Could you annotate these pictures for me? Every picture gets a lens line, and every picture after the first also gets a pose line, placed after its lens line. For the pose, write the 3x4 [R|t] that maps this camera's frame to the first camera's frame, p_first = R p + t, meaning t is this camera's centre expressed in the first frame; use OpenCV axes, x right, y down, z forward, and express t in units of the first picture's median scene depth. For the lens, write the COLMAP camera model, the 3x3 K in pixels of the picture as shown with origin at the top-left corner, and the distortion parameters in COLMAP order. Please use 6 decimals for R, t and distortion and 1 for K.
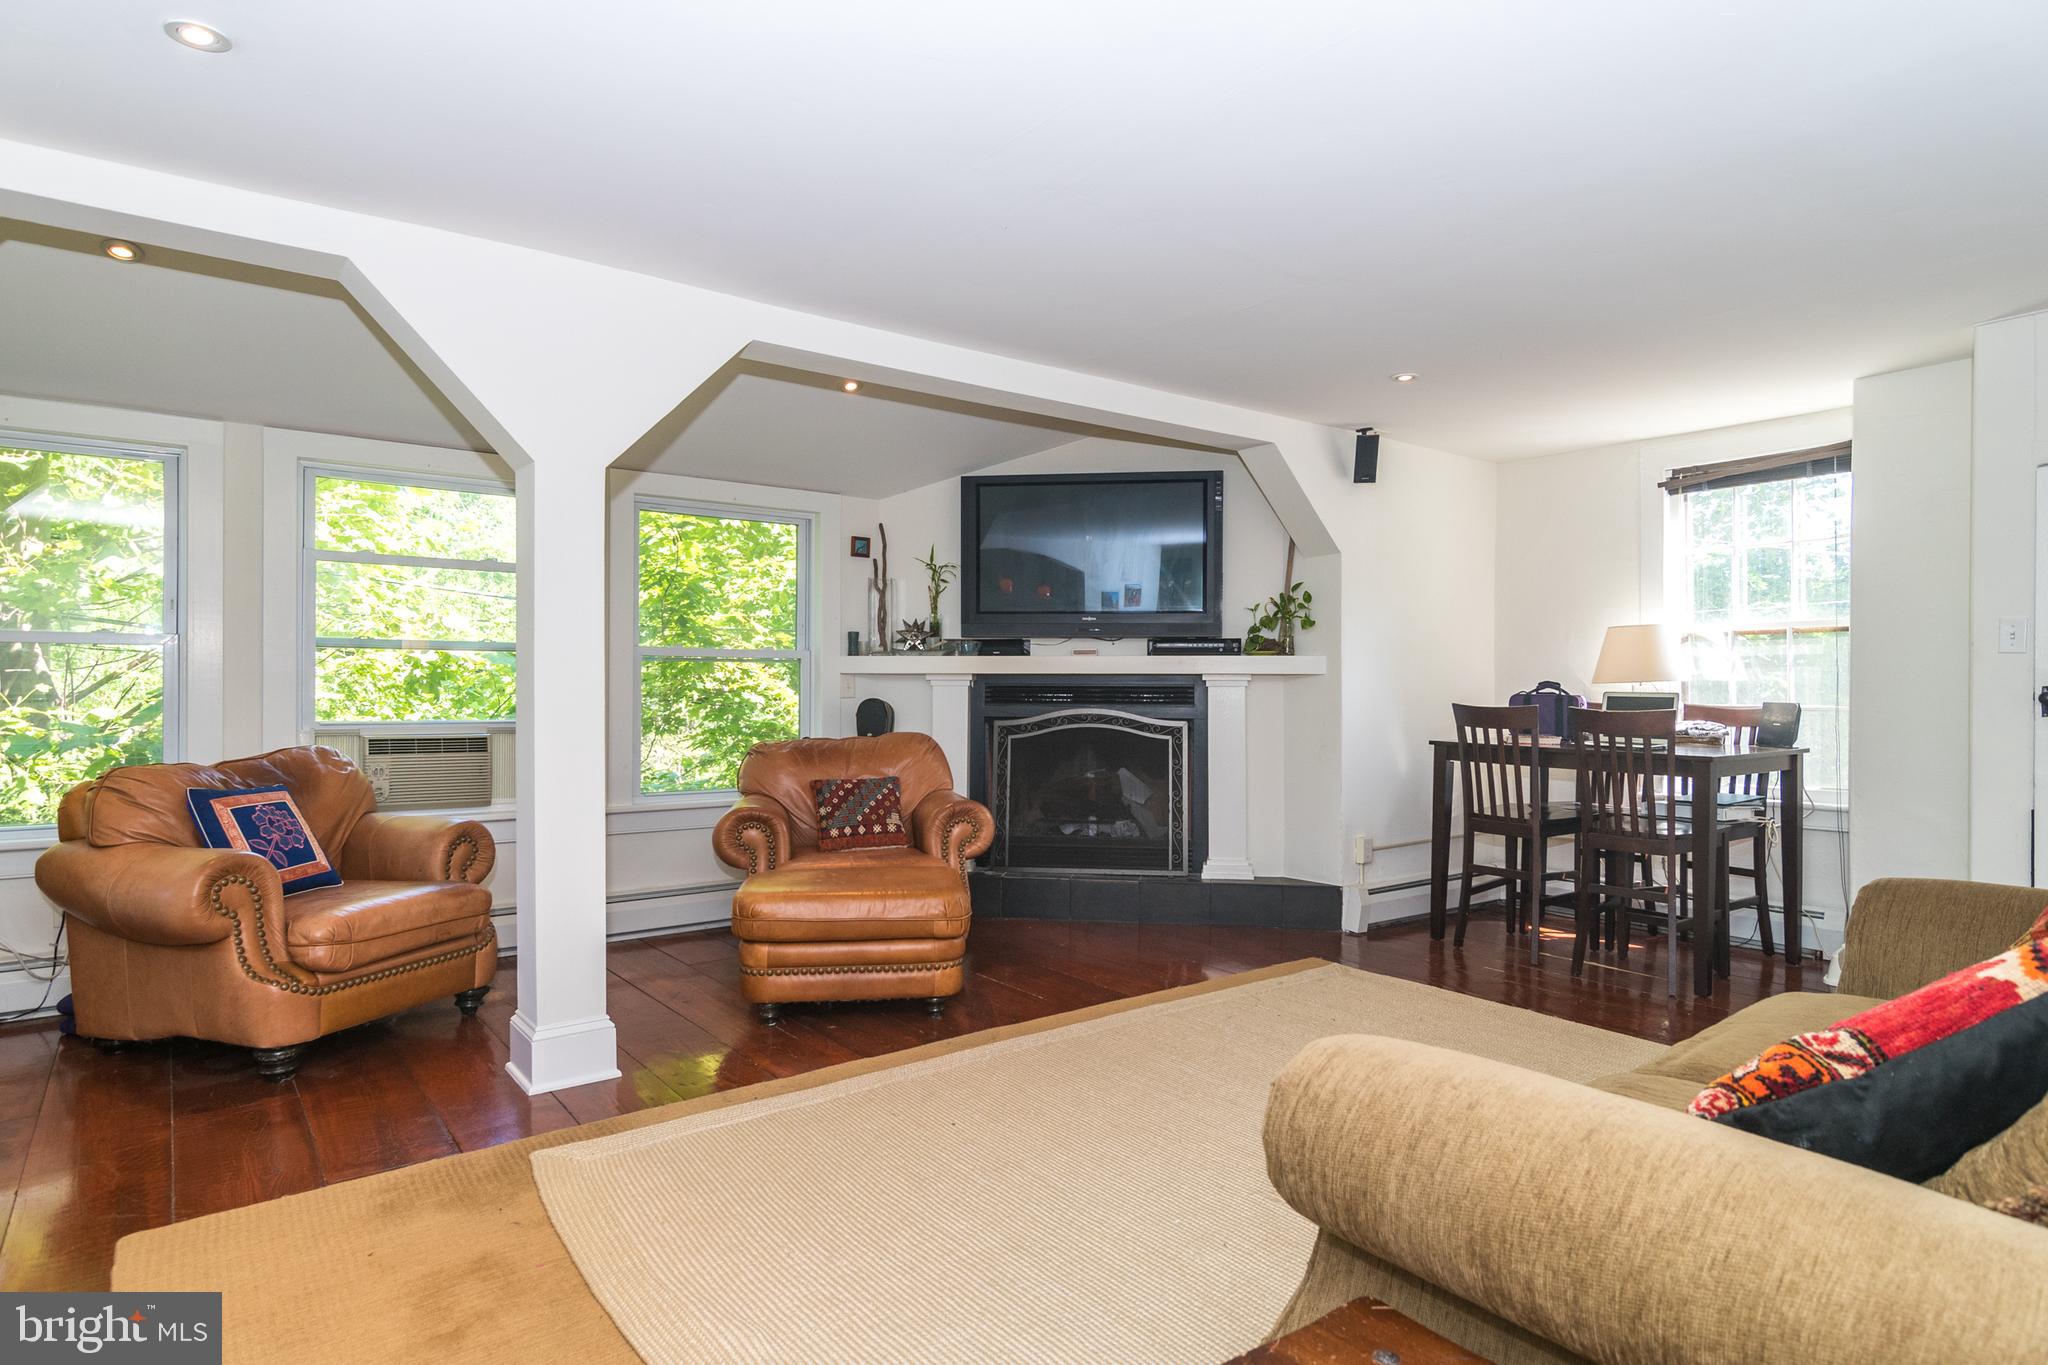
lens RADIAL K [[1158.8, 0, 1027.0], [0, 1158.8, 686.8], [0, 0, 1]] dist [0.000014, -0.000043]
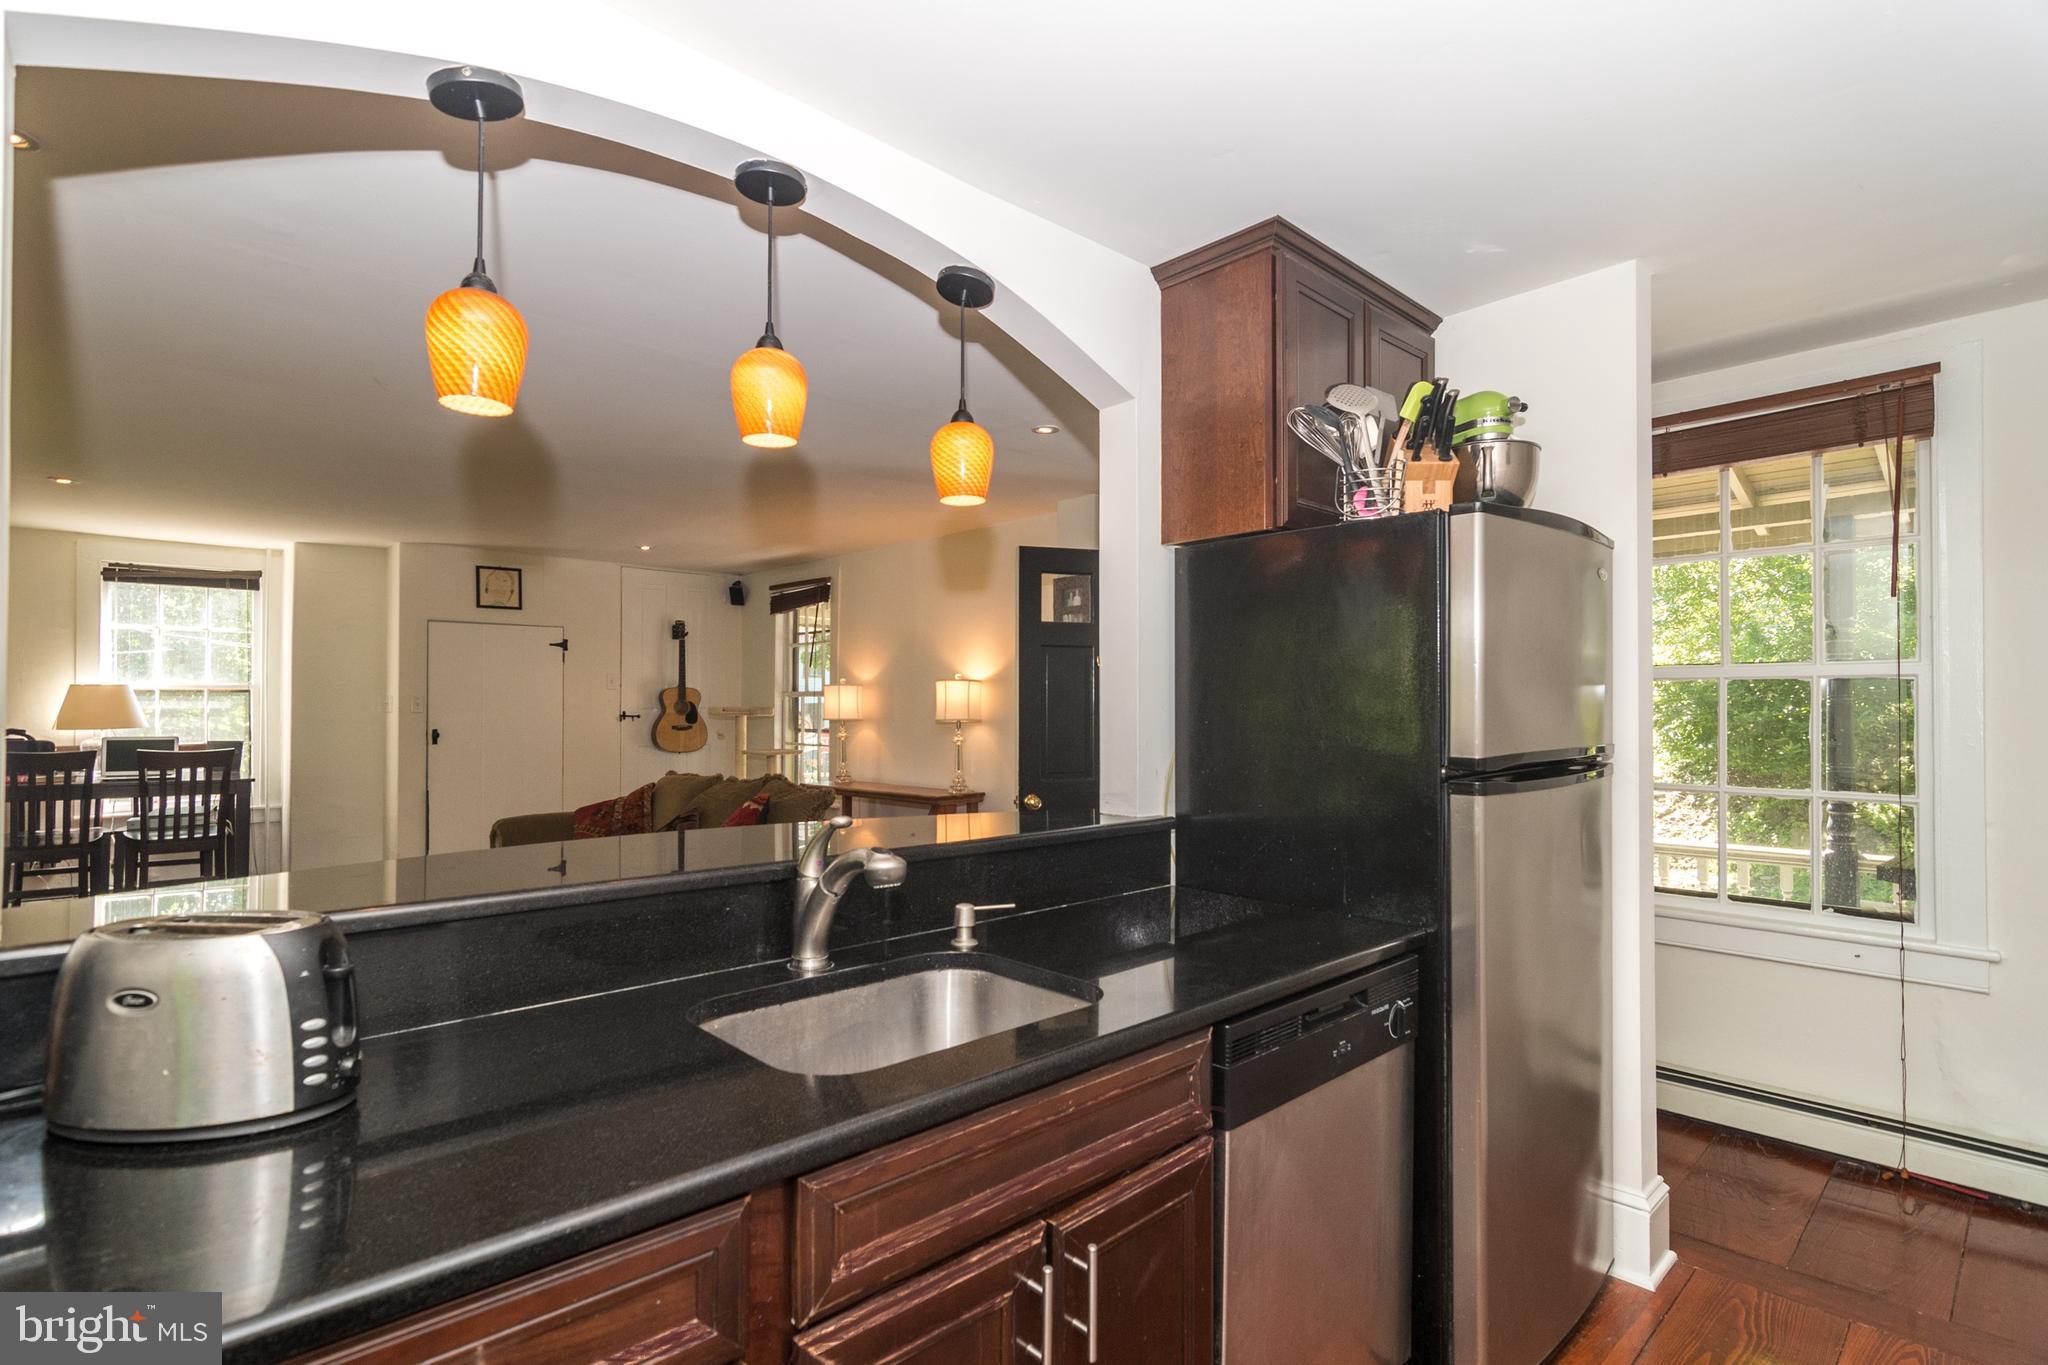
lens RADIAL K [[992.6, 0, 1038.2], [0, 992.6, 701.0], [0, 0, 1]] dist [-0.001082, 0.004104]
pose [[-0.143933, 0.001854, 0.989586, -0.736714], [-0.004149, 0.999988, -0.002477, -0.036970], [-0.989579, -0.004462, -0.143924, 0.144172]]
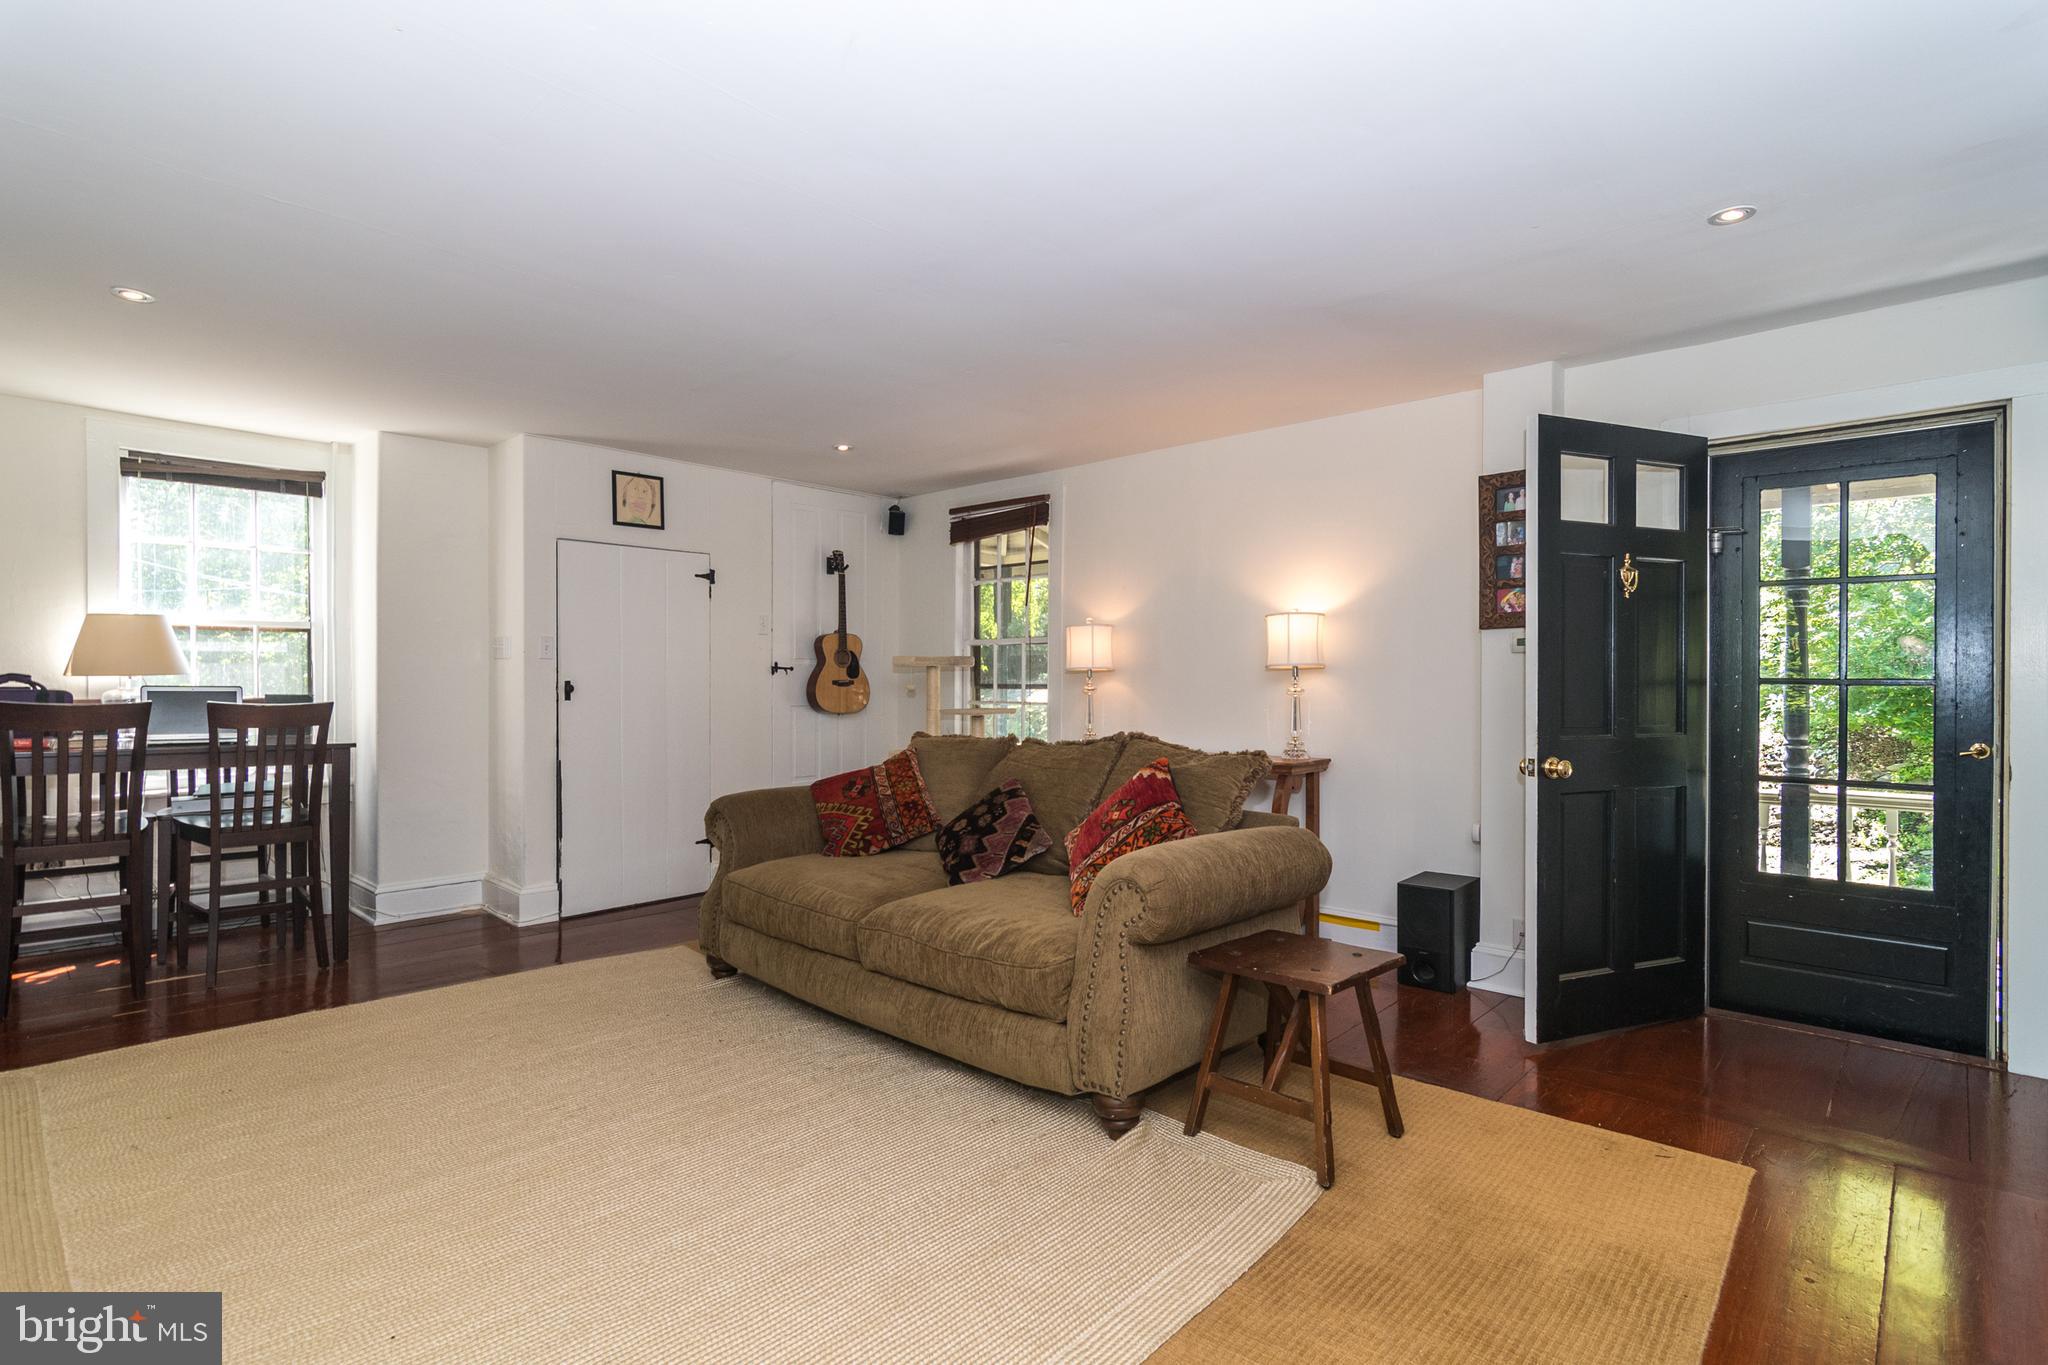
lens RADIAL K [[992.6, 0, 1016.8], [0, 992.6, 690.7], [0, 0, 1]] dist [-0.001082, 0.004104]
pose [[-0.207740, -0.011057, 0.978122, -0.416535], [-0.006046, 0.999932, 0.010020, -0.003405], [-0.978165, -0.003832, -0.207793, 0.492374]]
